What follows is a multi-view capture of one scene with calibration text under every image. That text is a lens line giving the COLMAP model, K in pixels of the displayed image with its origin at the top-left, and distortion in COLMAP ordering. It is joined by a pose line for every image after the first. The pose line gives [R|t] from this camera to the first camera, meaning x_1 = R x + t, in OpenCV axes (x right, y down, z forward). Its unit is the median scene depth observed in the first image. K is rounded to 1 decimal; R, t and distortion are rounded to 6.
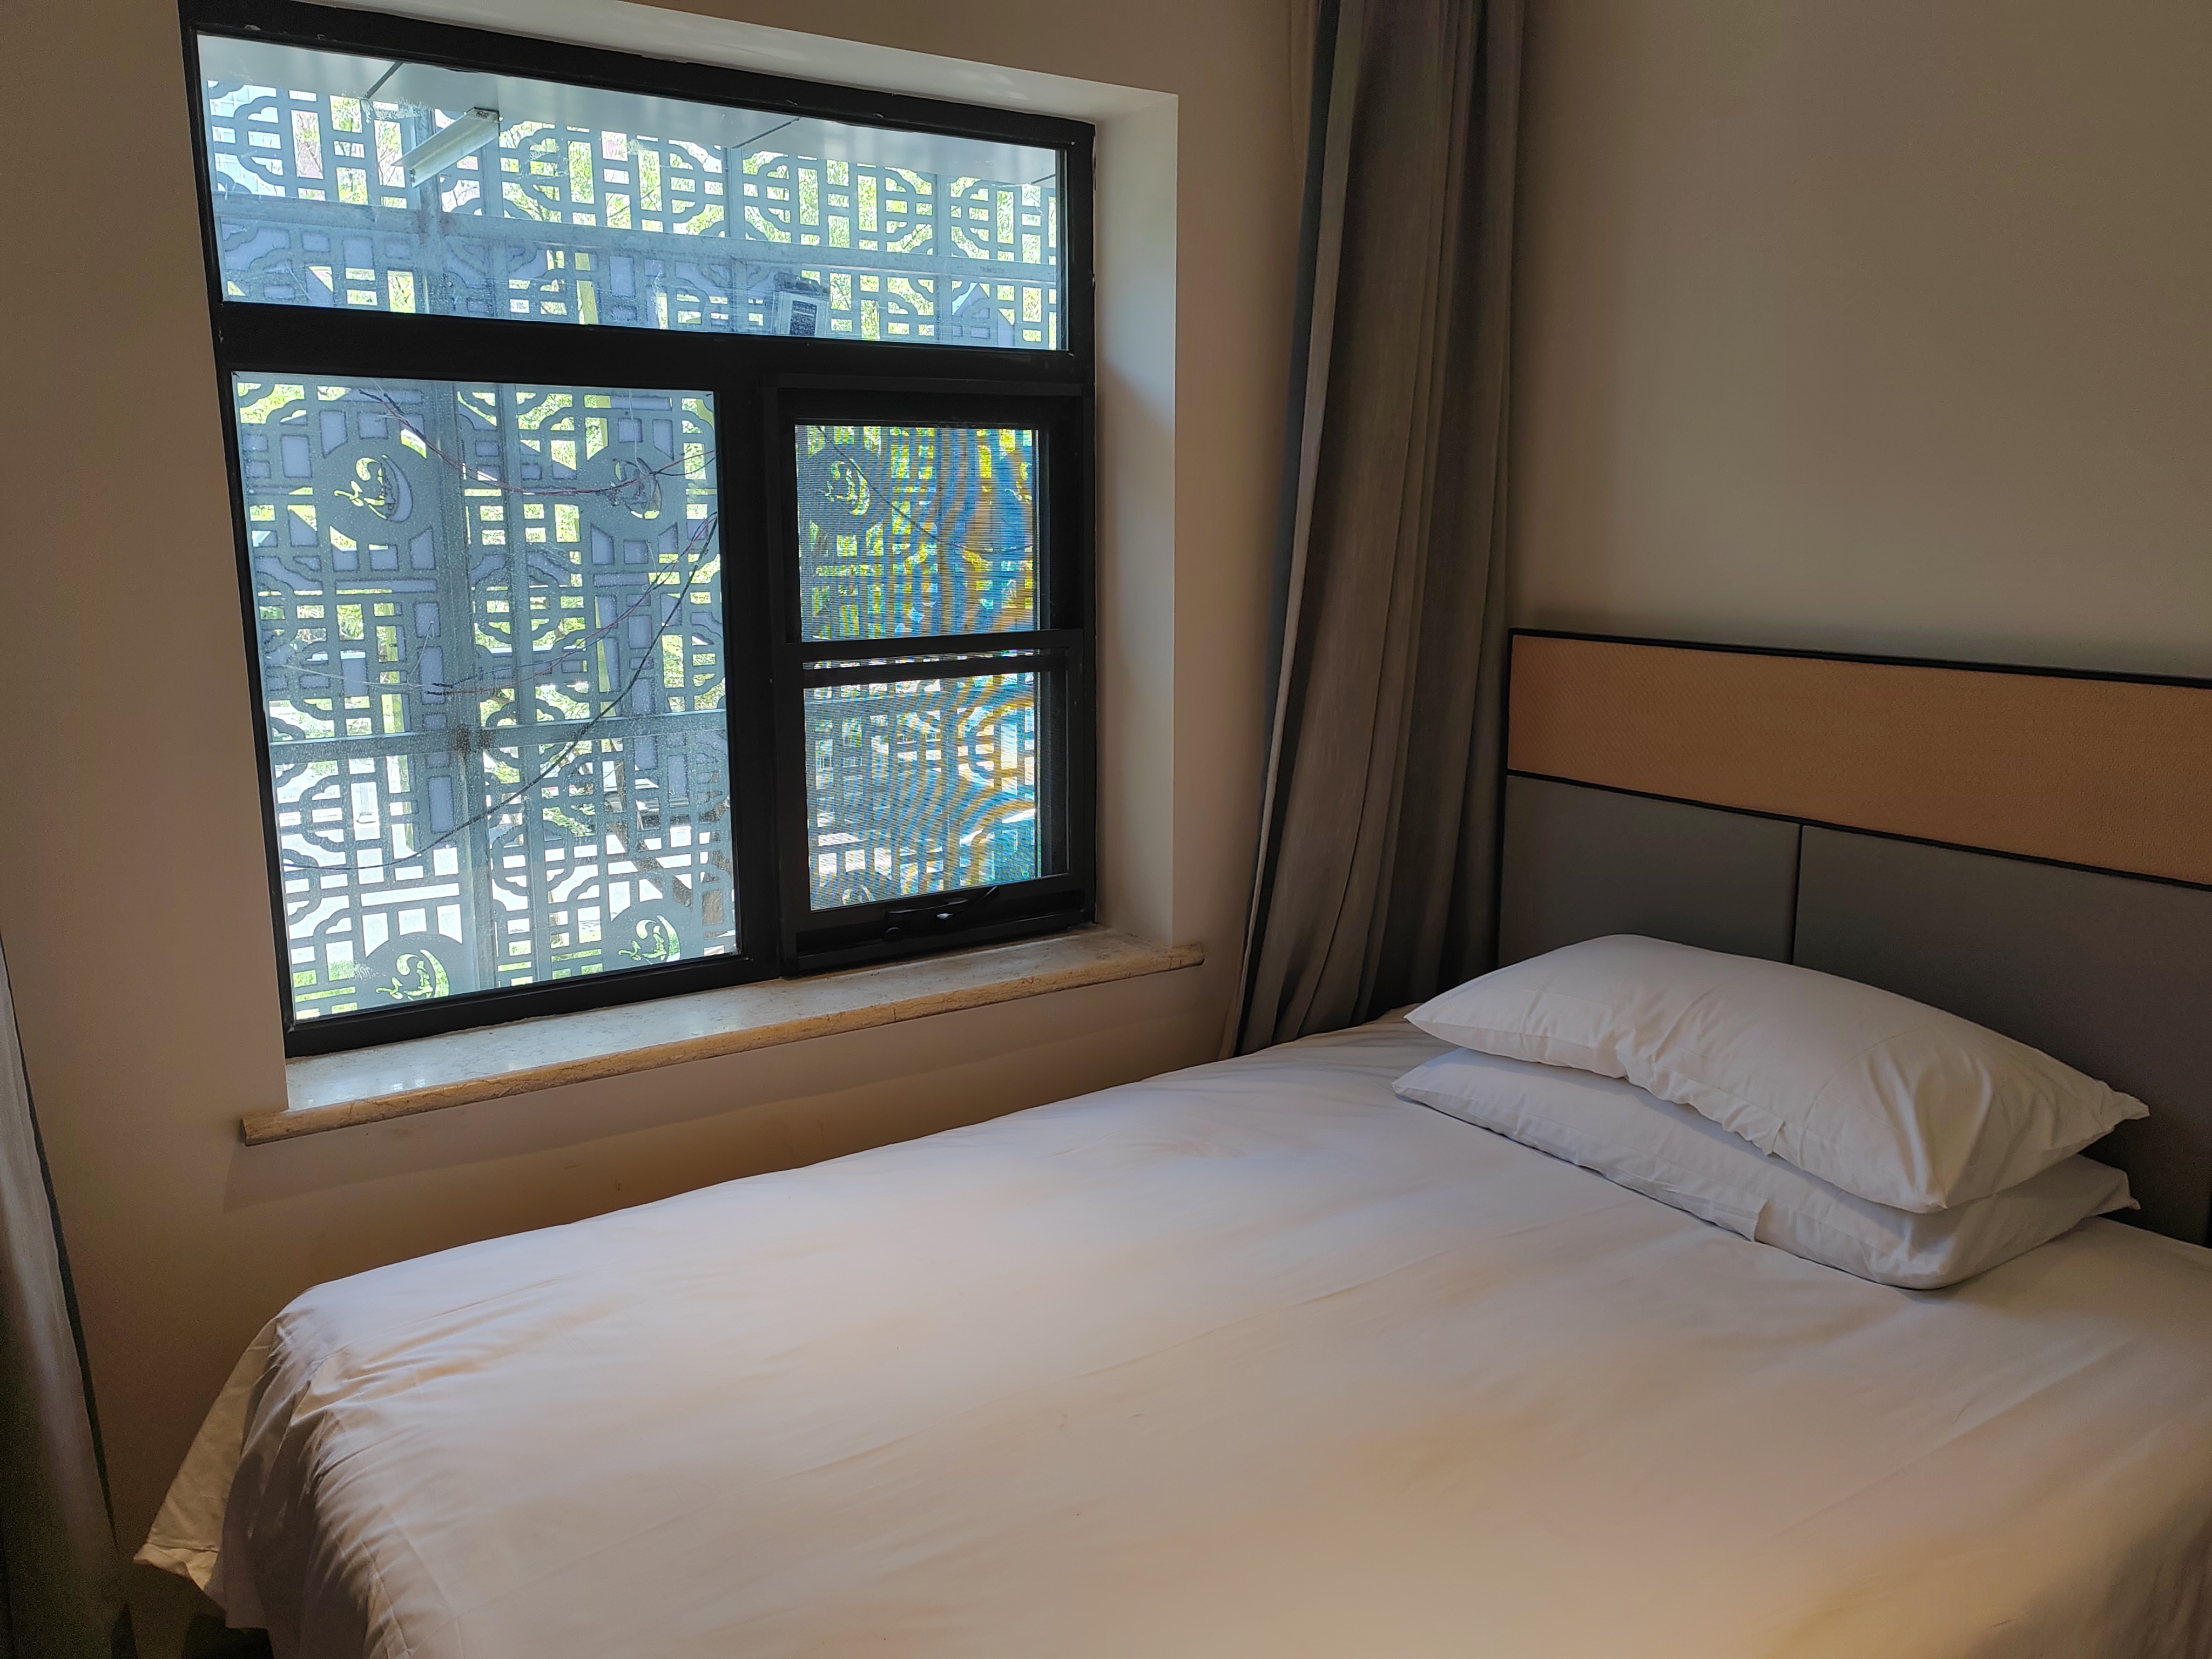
lens RADIAL K [[1700.5, 0, 1098.7], [0, 1700.5, 824.2], [0, 0, 1]] dist [0.009335, 0.123773]
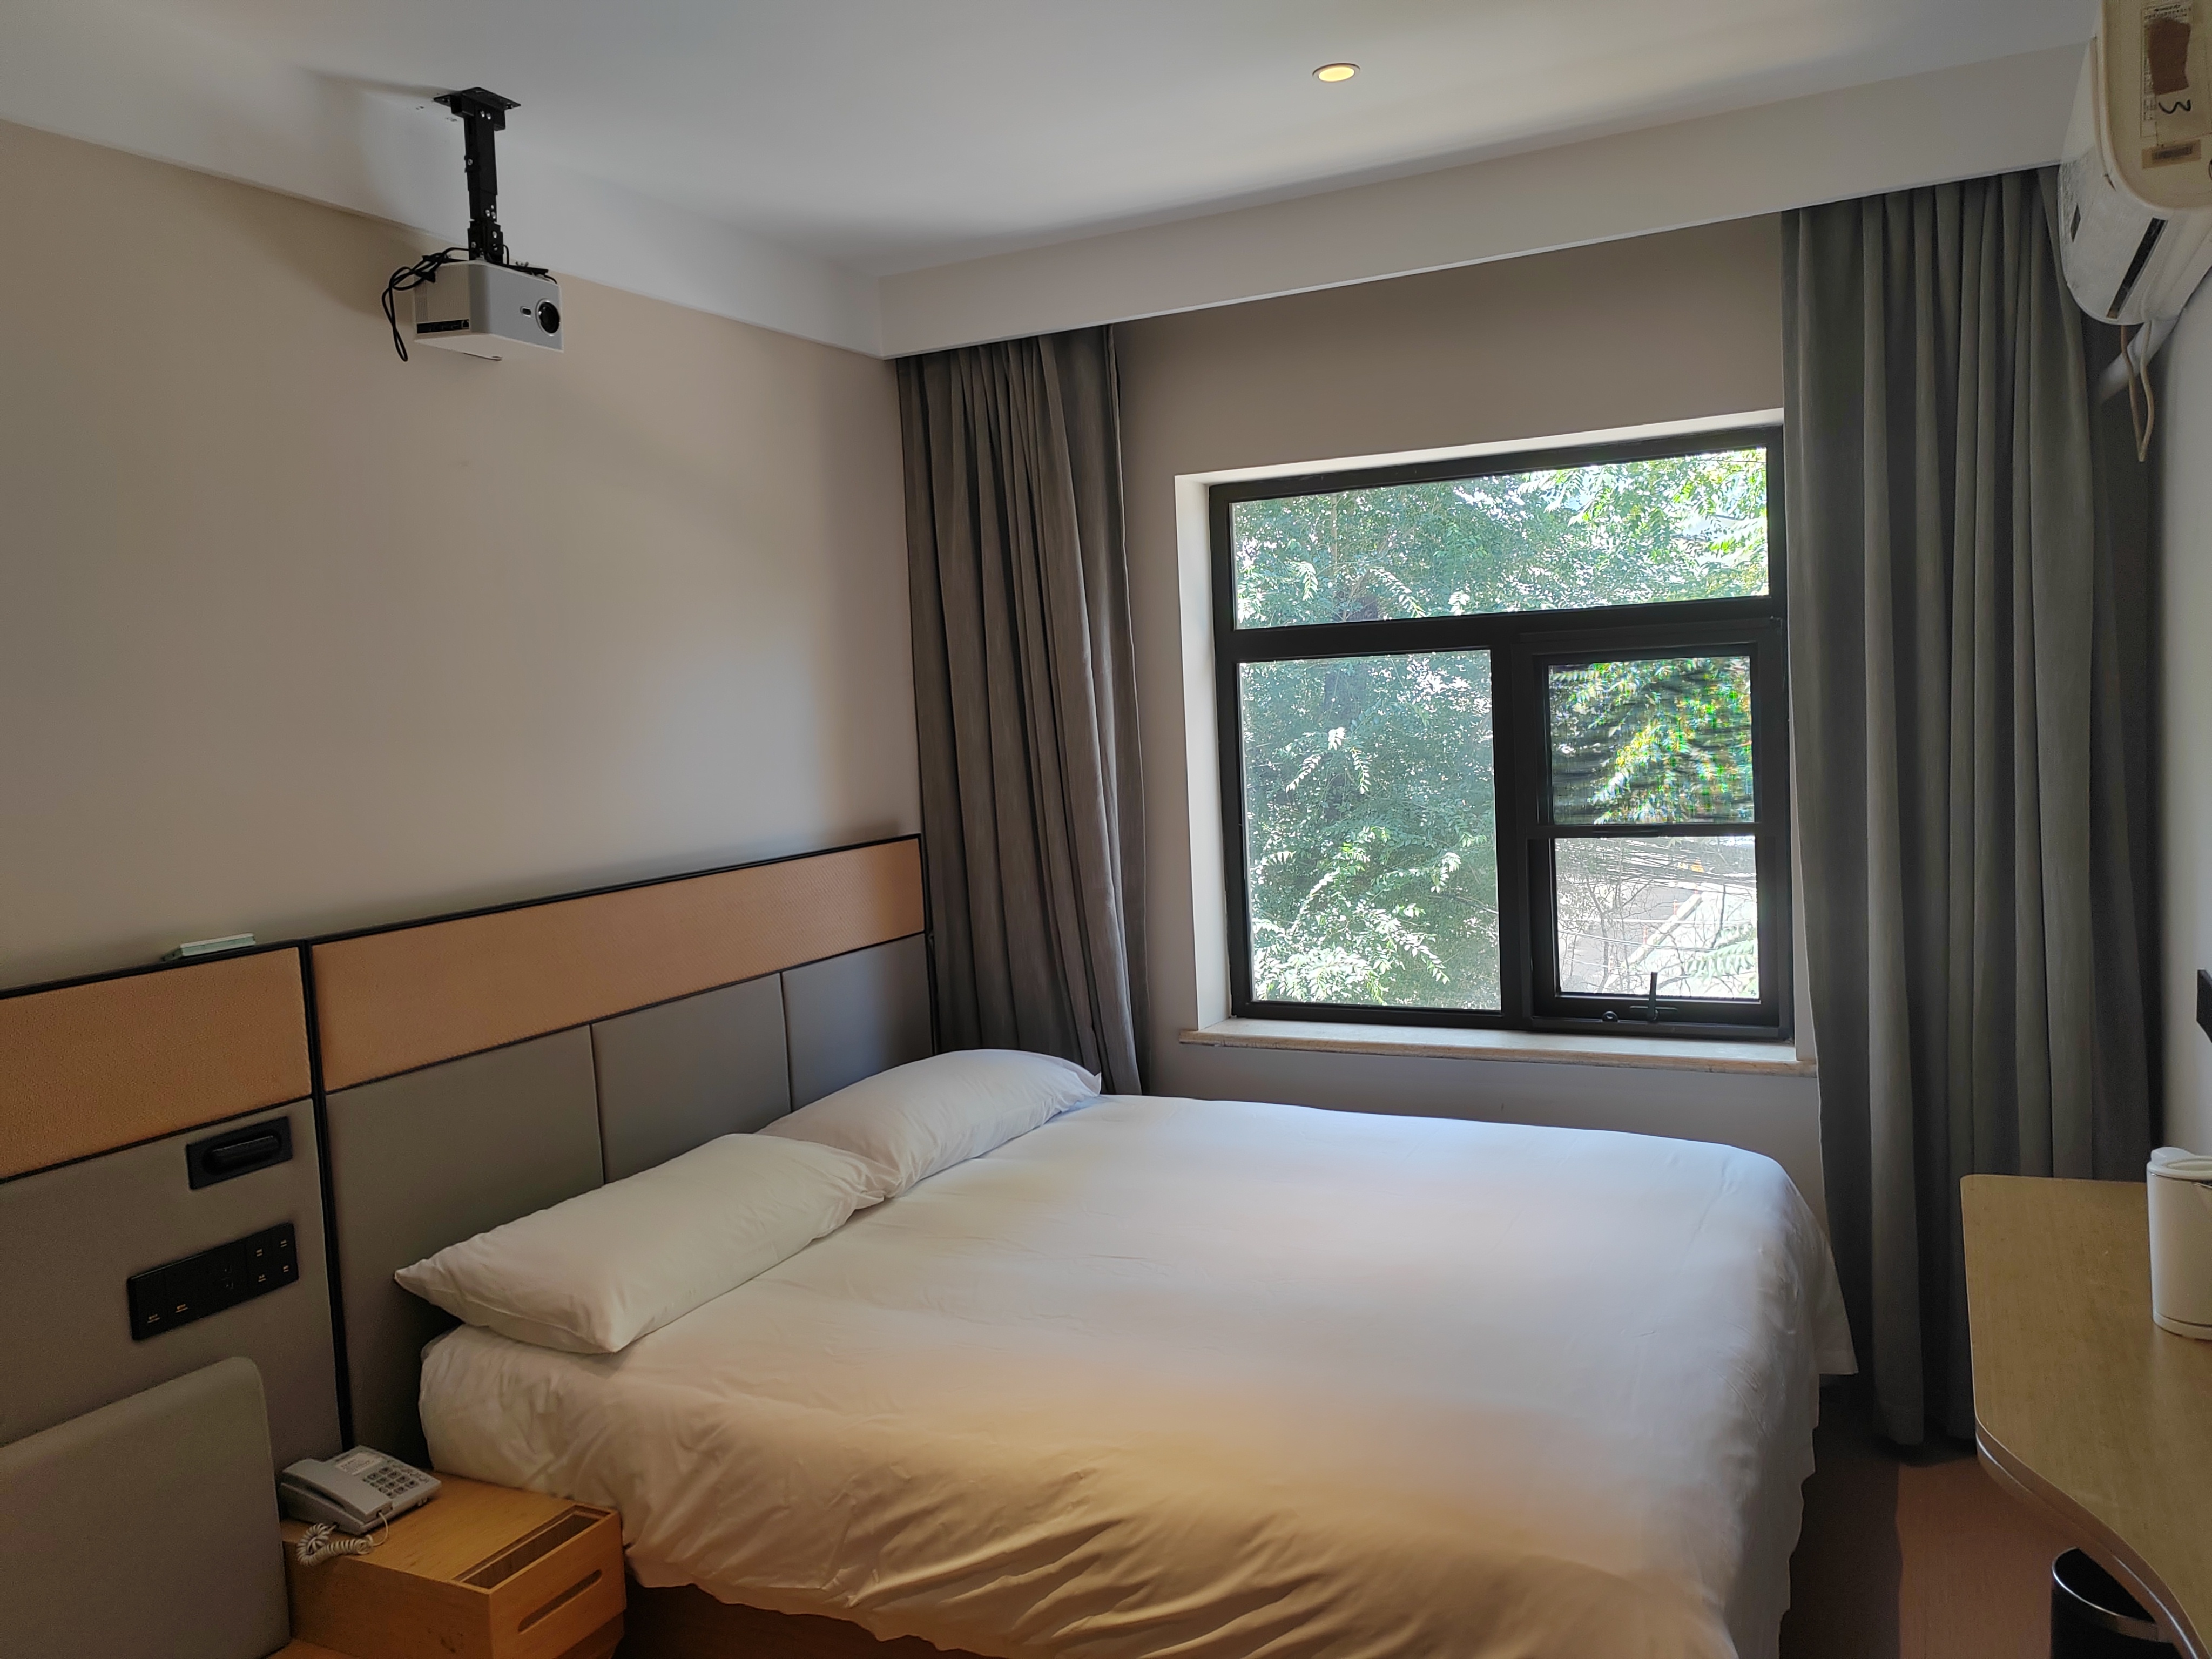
lens RADIAL K [[1698.7, 0, 1106.0], [0, 1698.7, 829.5], [0, 0, 1]] dist [0.046923, 0.001354]
pose [[0.499066, 0.049124, -0.865170, 0.716530], [-0.116224, 0.993166, -0.010651, -0.023073], [0.858735, 0.105869, 0.501365, -0.055825]]
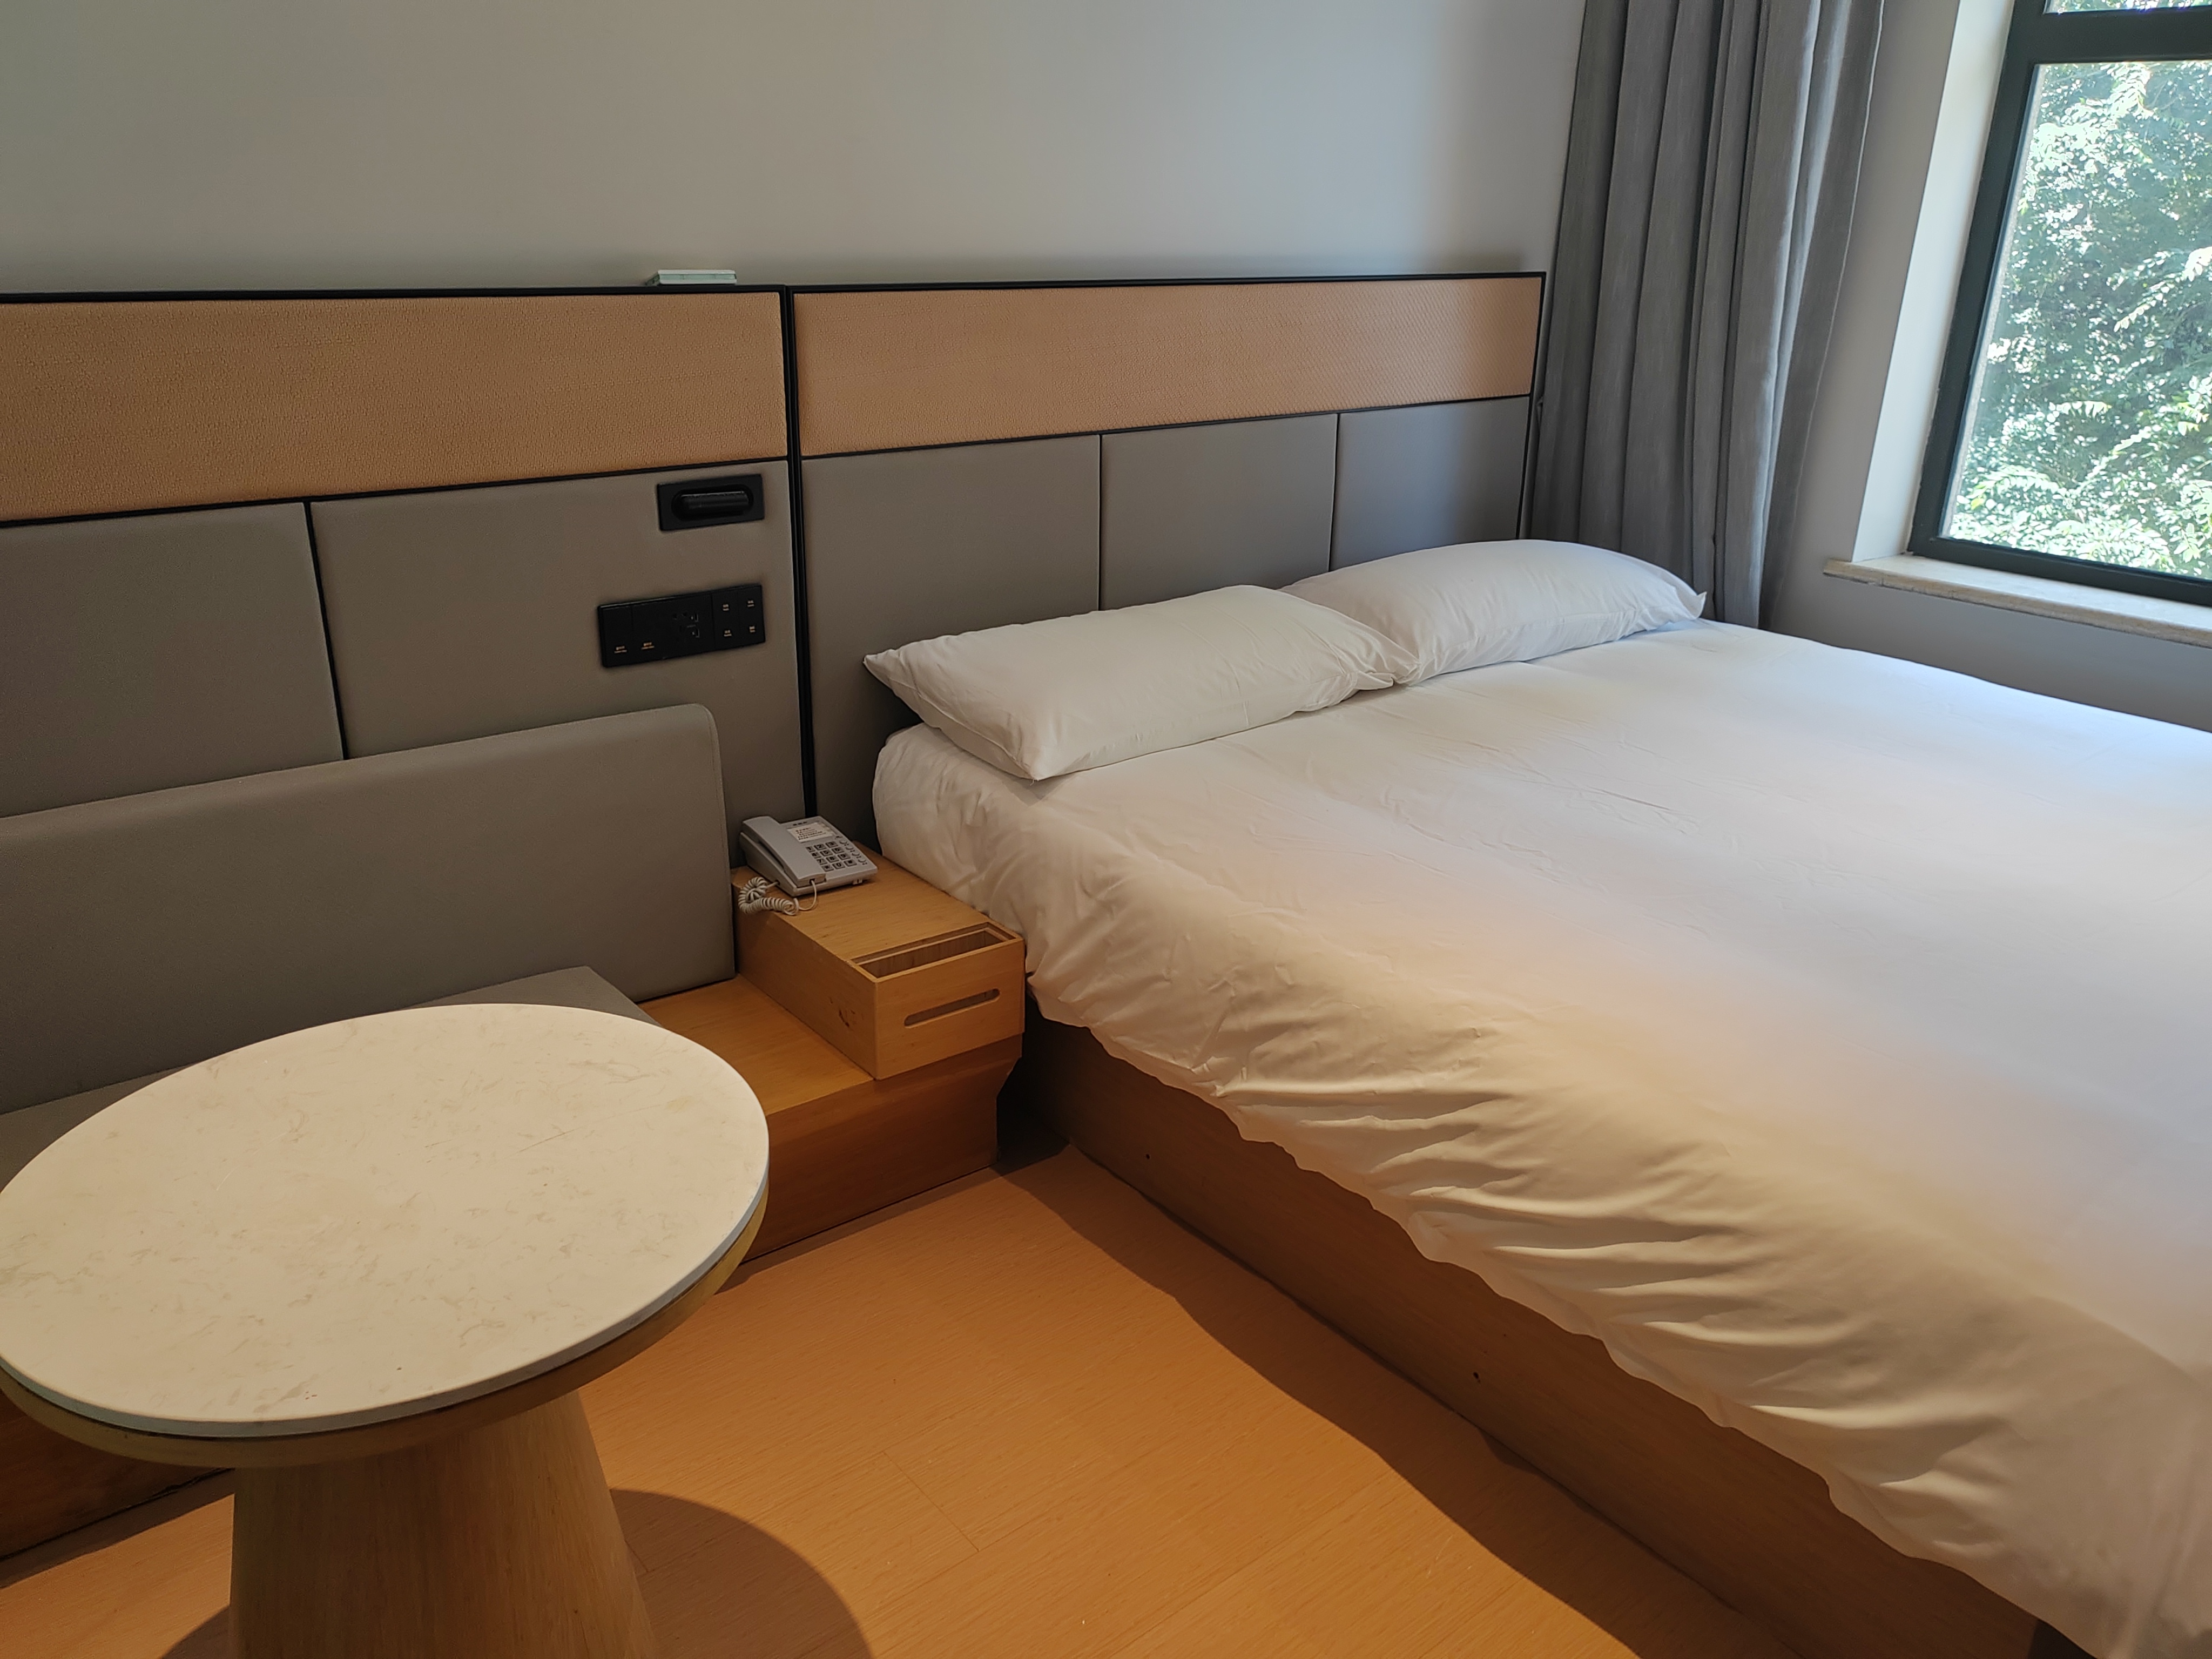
lens RADIAL K [[1693.9, 0, 1103.2], [0, 1693.9, 822.1], [0, 0, 1]] dist [0.010085, 0.009526]
pose [[0.093675, 0.357431, -0.929230, 0.617037], [-0.209414, 0.919527, 0.332589, 0.003297], [0.973330, 0.163439, 0.160988, 0.079793]]
